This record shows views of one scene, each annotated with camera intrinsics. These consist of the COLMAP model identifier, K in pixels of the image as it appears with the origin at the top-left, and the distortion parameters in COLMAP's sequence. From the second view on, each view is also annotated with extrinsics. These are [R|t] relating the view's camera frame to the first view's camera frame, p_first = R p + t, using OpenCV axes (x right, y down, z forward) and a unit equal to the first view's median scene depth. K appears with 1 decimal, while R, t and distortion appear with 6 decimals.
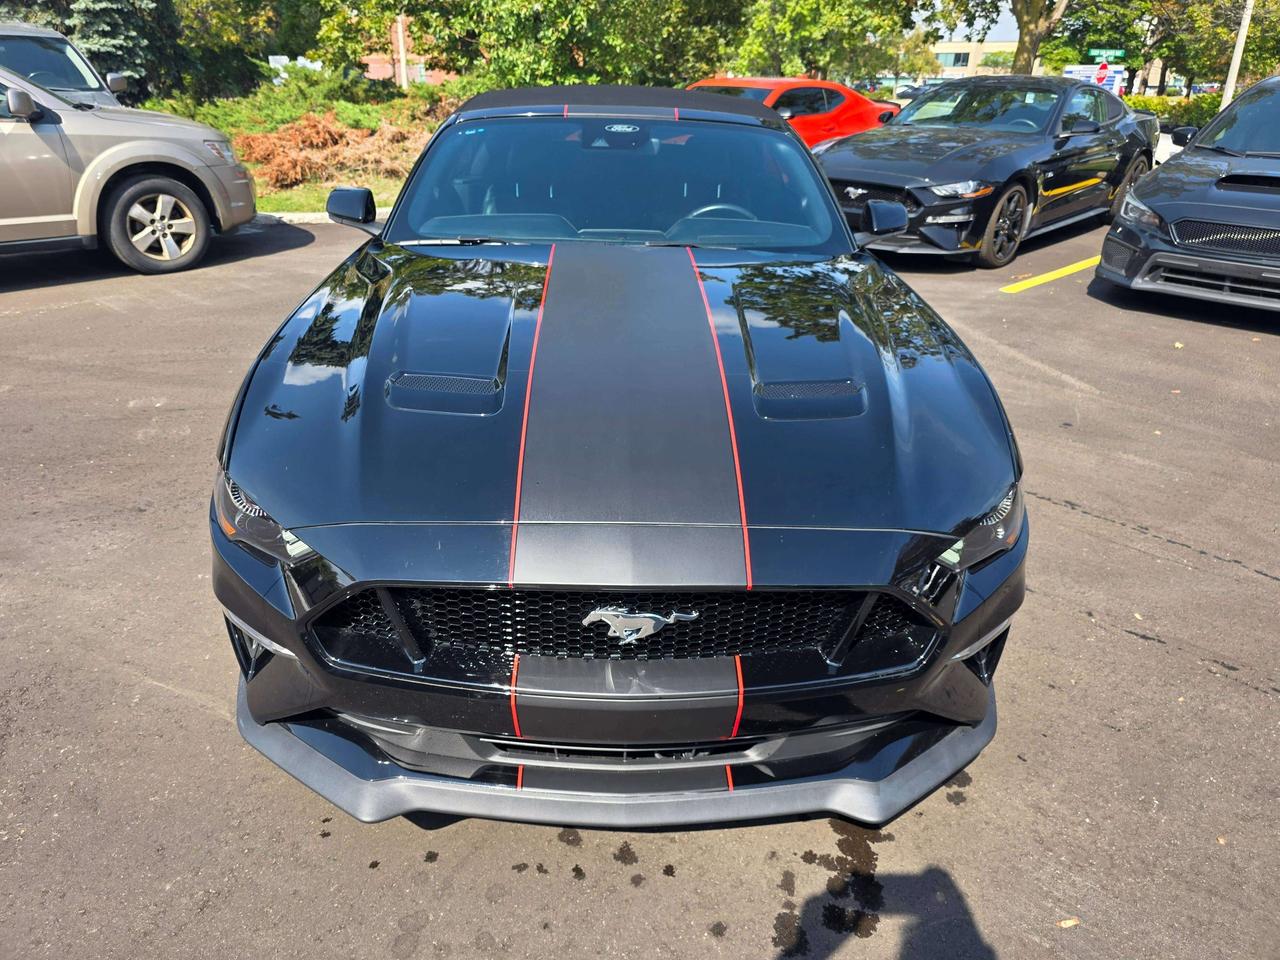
lens RADIAL K [[865.8, 0, 638.0], [0, 865.8, 486.4], [0, 0, 1]] dist [0.037499, -0.032310]
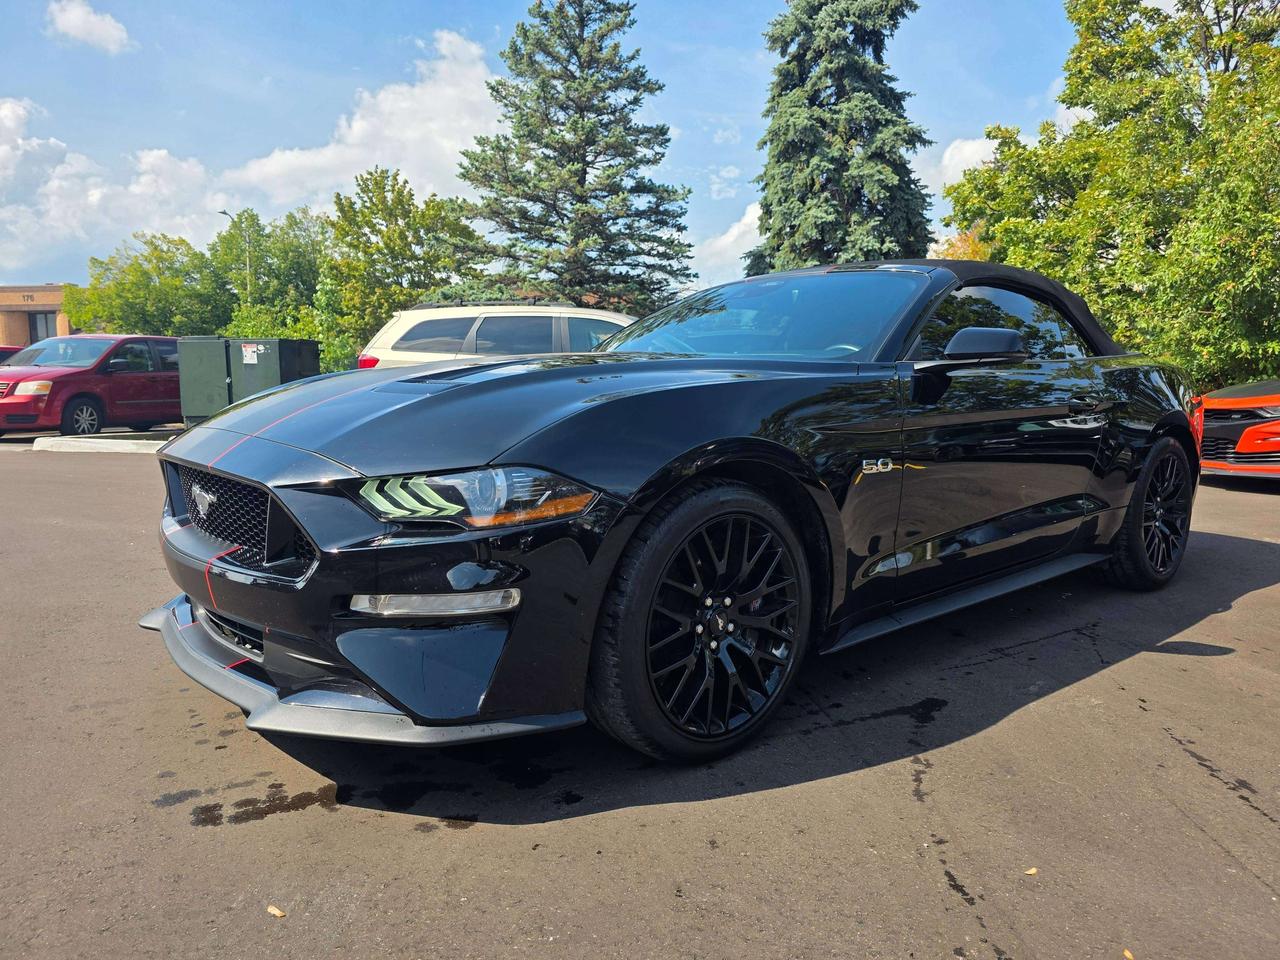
lens RADIAL K [[865.8, 0, 637.0], [0, 865.8, 493.3], [0, 0, 1]] dist [0.037499, -0.032310]
pose [[0.631631, 0.075098, -0.771624, 1.180462], [-0.327544, 0.927955, -0.177807, 0.132870], [0.702679, 0.365049, 0.610722, 0.499277]]
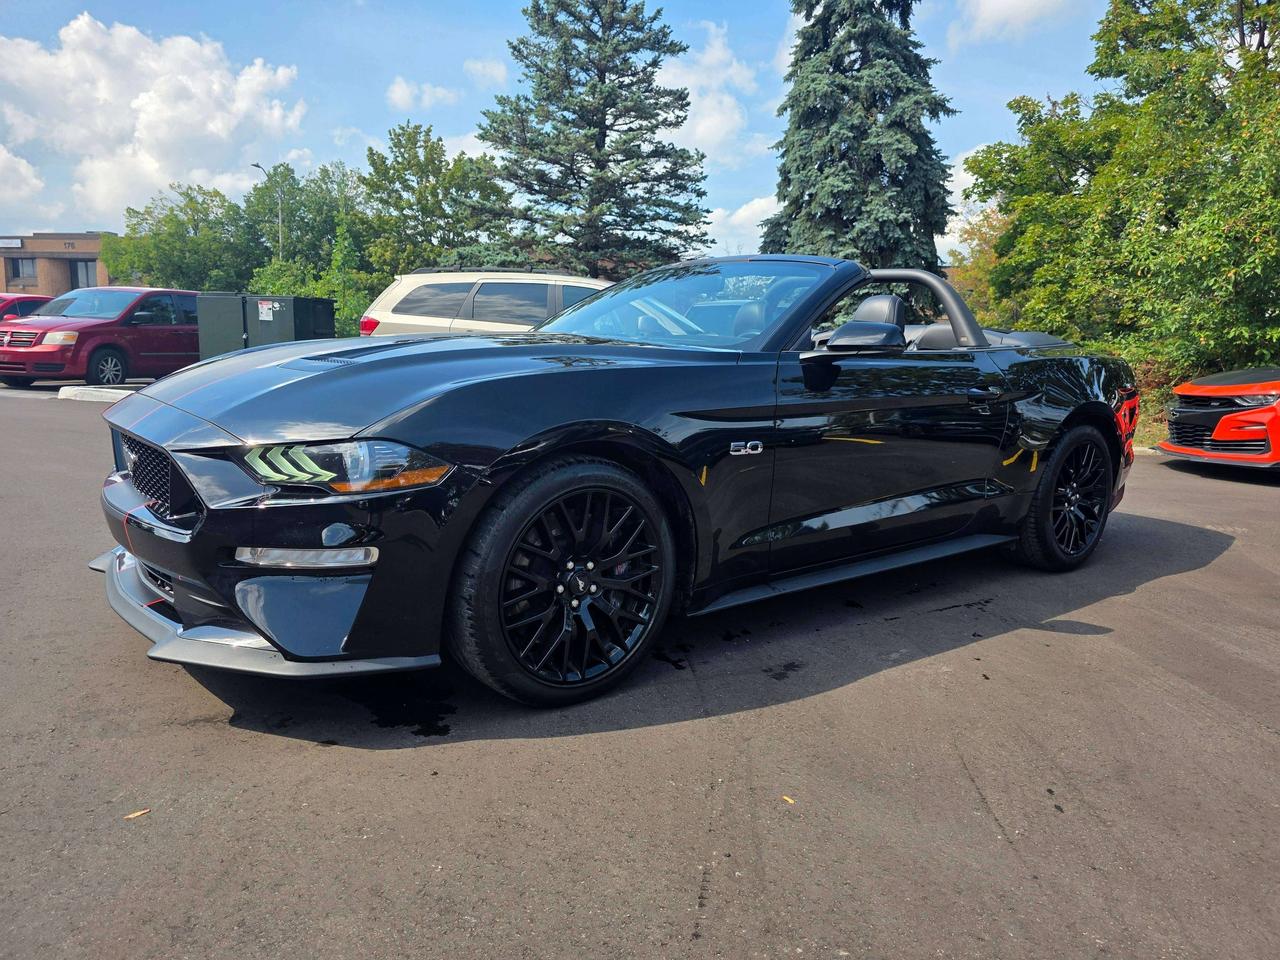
lens RADIAL K [[865.8, 0, 633.9], [0, 865.8, 497.0], [0, 0, 1]] dist [0.037499, -0.032310]
pose [[0.598860, 0.132139, -0.789877, 1.408668], [-0.365022, 0.922924, -0.122351, 0.065317], [0.712829, 0.361594, 0.600936, 0.571721]]
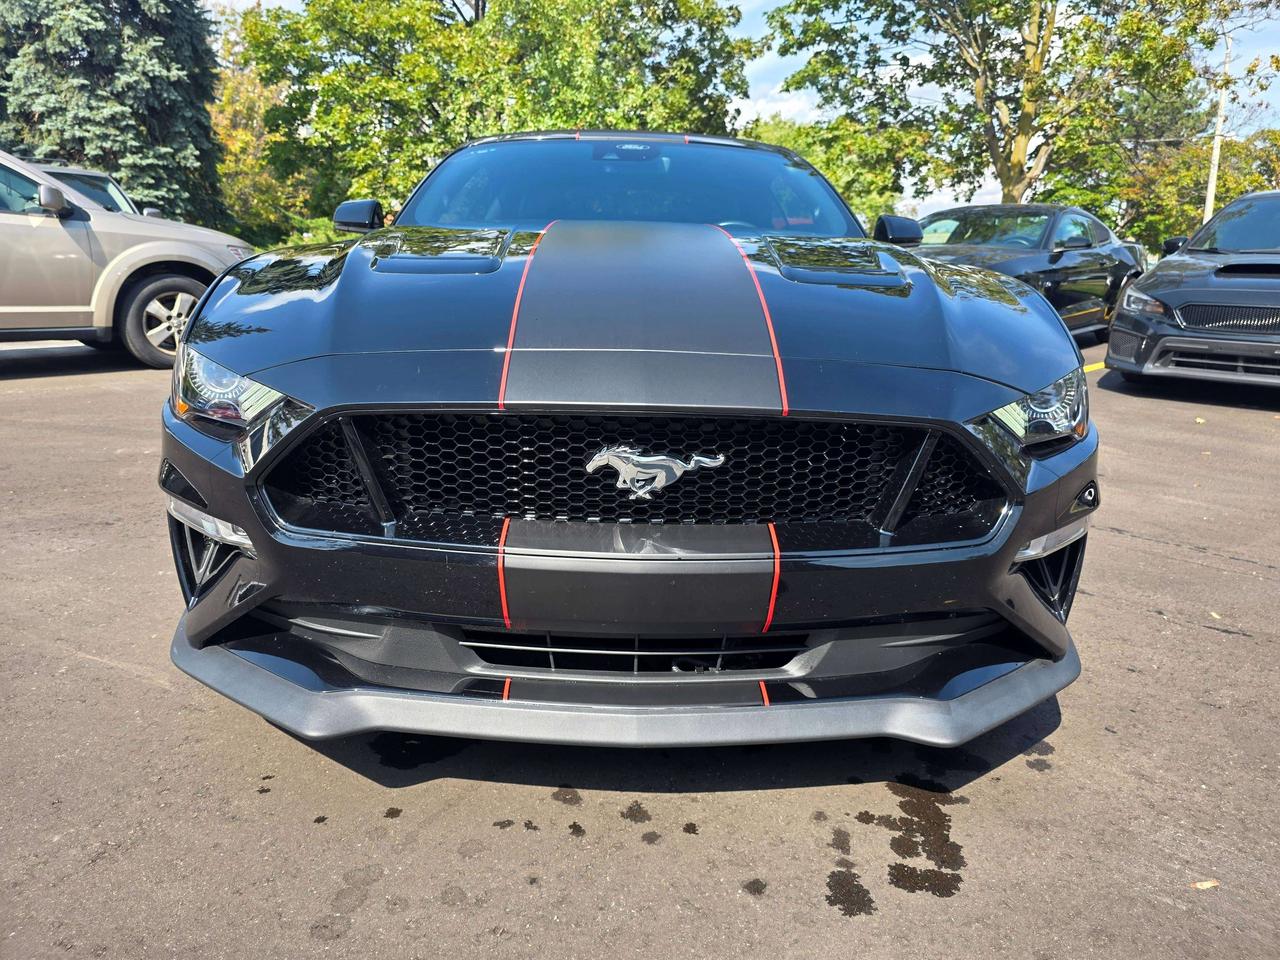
lens RADIAL K [[865.8, 0, 644.5], [0, 865.8, 475.7], [0, 0, 1]] dist [0.037499, -0.032310]
pose [[0.999998, 0.000671, -0.001598, -0.004877], [-0.000978, 0.979643, -0.200745, 0.261300], [0.001431, 0.200746, 0.979642, 0.143237]]
